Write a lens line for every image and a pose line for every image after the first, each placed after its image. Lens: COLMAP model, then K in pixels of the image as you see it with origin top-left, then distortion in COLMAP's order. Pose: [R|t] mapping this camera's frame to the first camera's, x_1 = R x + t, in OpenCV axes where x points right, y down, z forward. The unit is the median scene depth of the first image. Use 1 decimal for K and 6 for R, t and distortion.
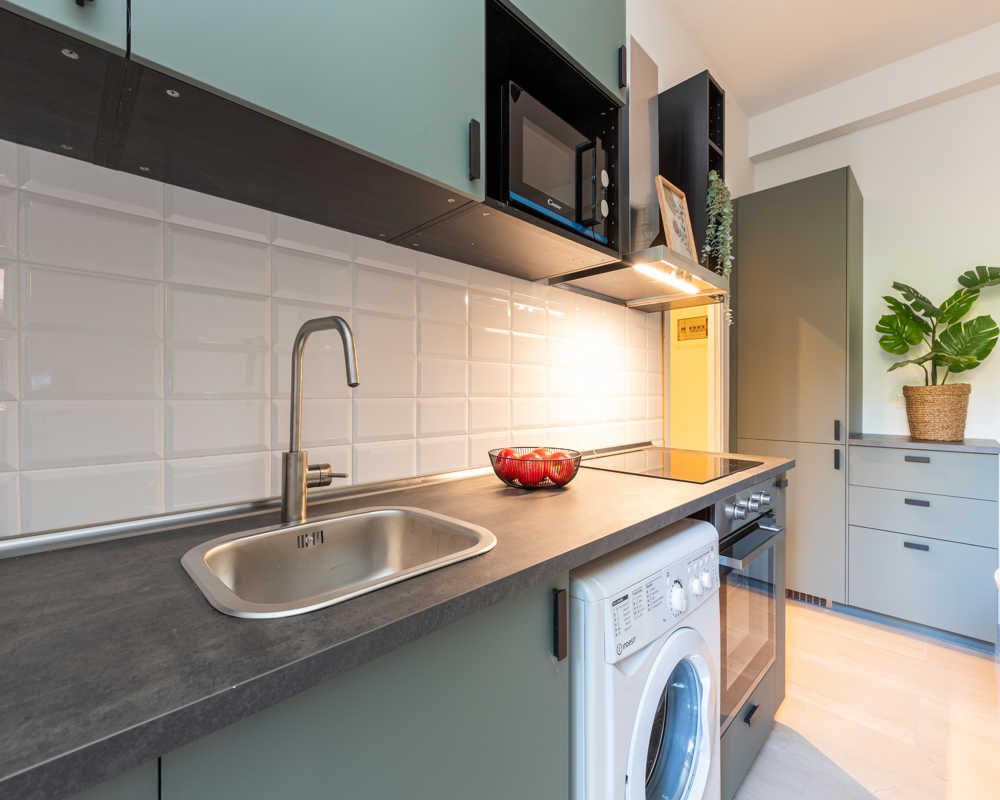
lens RADIAL K [[448.8, 0, 500.9], [0, 448.8, 394.4], [0, 0, 1]] dist [0.002325, -0.000159]
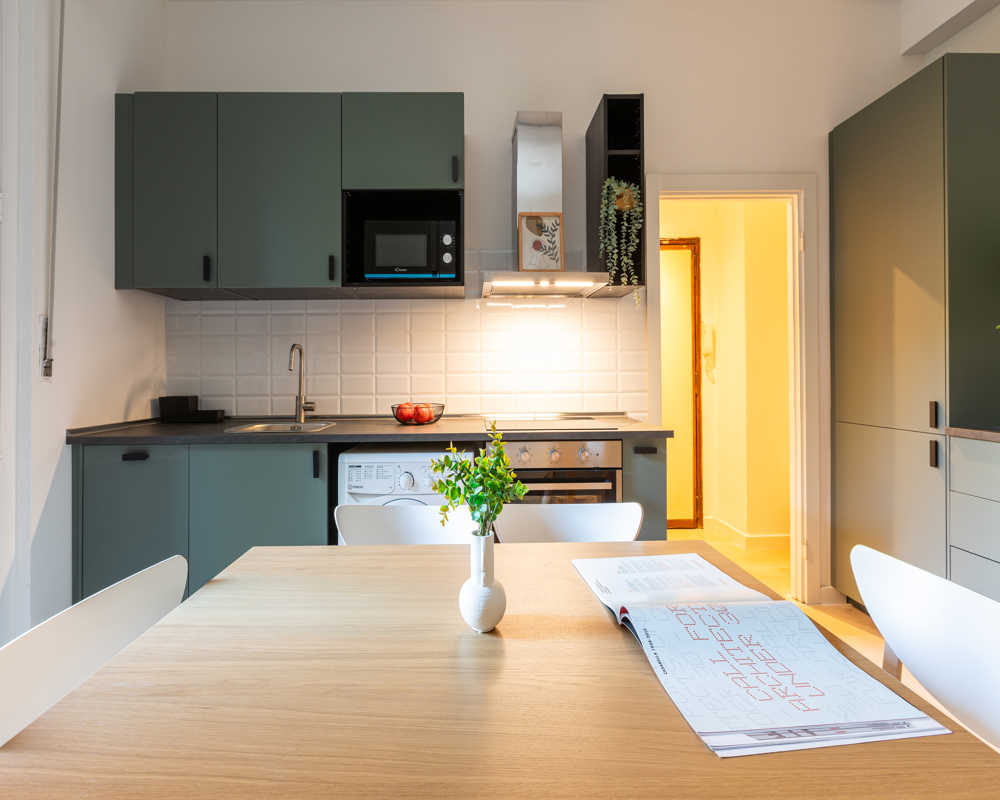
lens RADIAL K [[468.4, 0, 483.1], [0, 468.4, 366.7], [0, 0, 1]] dist [-0.000974, -0.000069]
pose [[0.724534, -0.016604, -0.689039, 0.797722], [0.010733, 0.999860, -0.012809, 0.002736], [0.689155, 0.001885, 0.724611, -0.077328]]
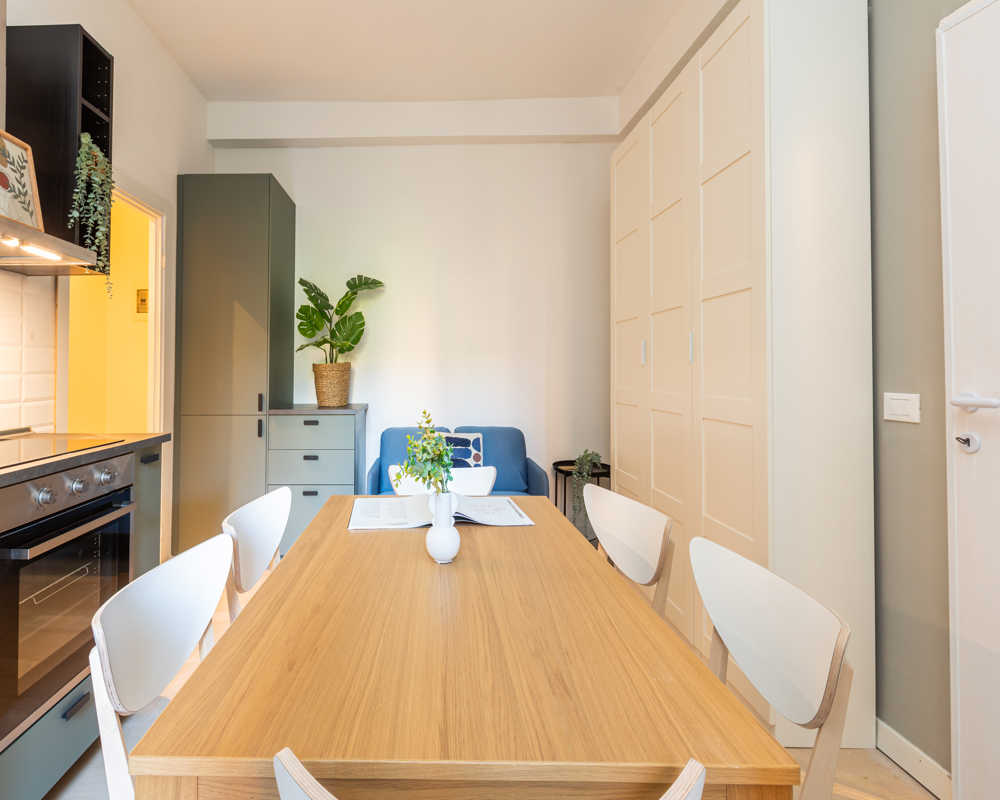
lens RADIAL K [[474.2, 0, 415.8], [0, 474.2, 361.8], [0, 0, 1]] dist [-0.000770, -0.000229]
pose [[0.716753, 0.009163, 0.697267, 0.211225], [0.004339, 0.999836, -0.017600, 0.000212], [-0.697313, 0.015641, 0.716596, -0.137677]]
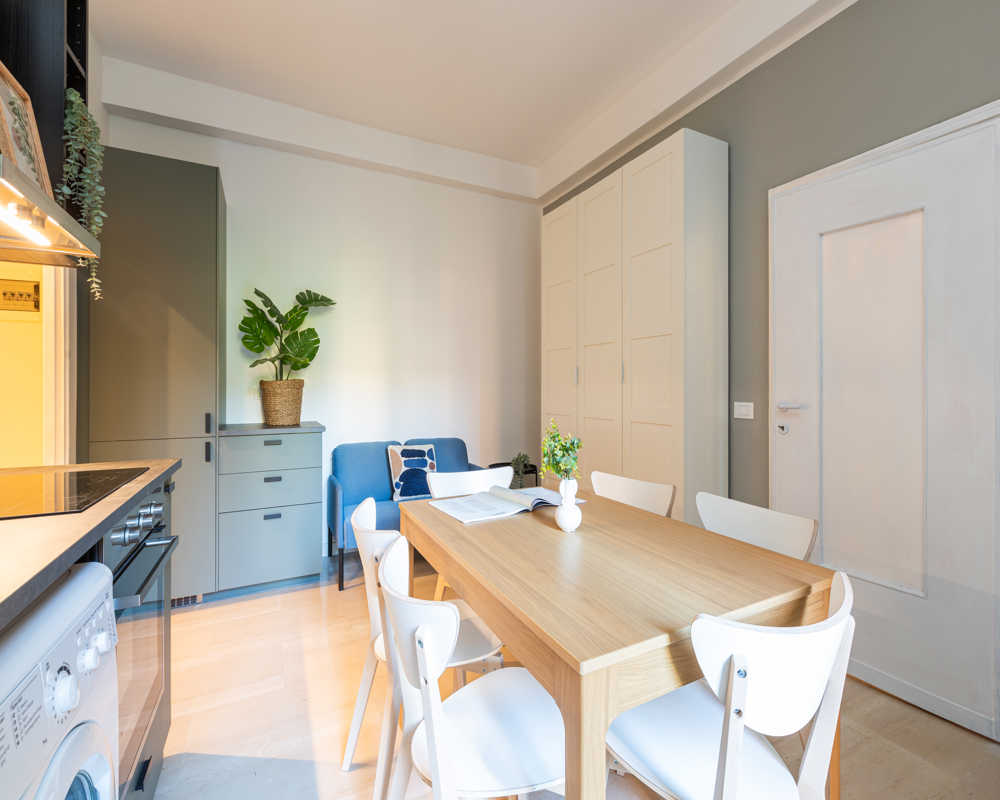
lens RADIAL K [[450.3, 0, 498.9], [0, 450.3, 387.2], [0, 0, 1]] dist [-0.001240, -0.000637]
pose [[0.304572, 0.000495, 0.952489, -0.018745], [0.000678, 0.999999, -0.000736, -0.000144], [-0.952489, 0.000870, 0.304572, 0.072665]]
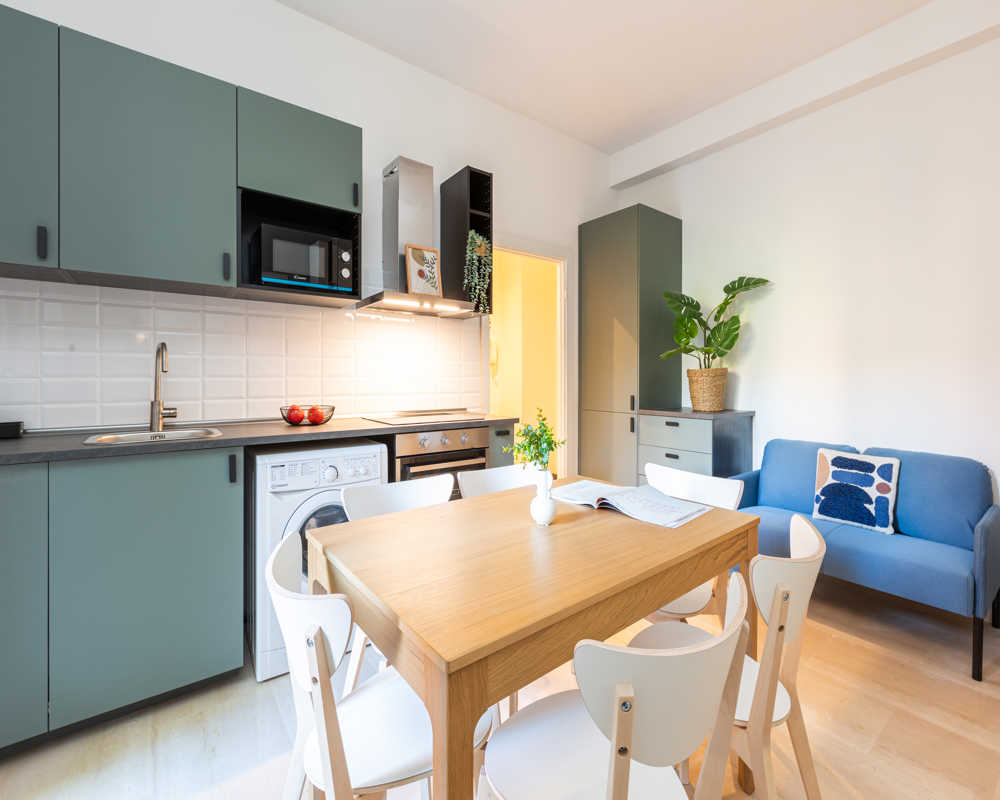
lens RADIAL K [[455.7, 0, 512.0], [0, 455.7, 373.8], [0, 0, 1]] dist [-0.000446, -0.000057]
pose [[0.993431, 0.000209, -0.114434, 0.591066], [-0.000706, 0.999991, -0.004300, 0.000073], [0.114432, 0.004353, 0.993422, -0.399697]]
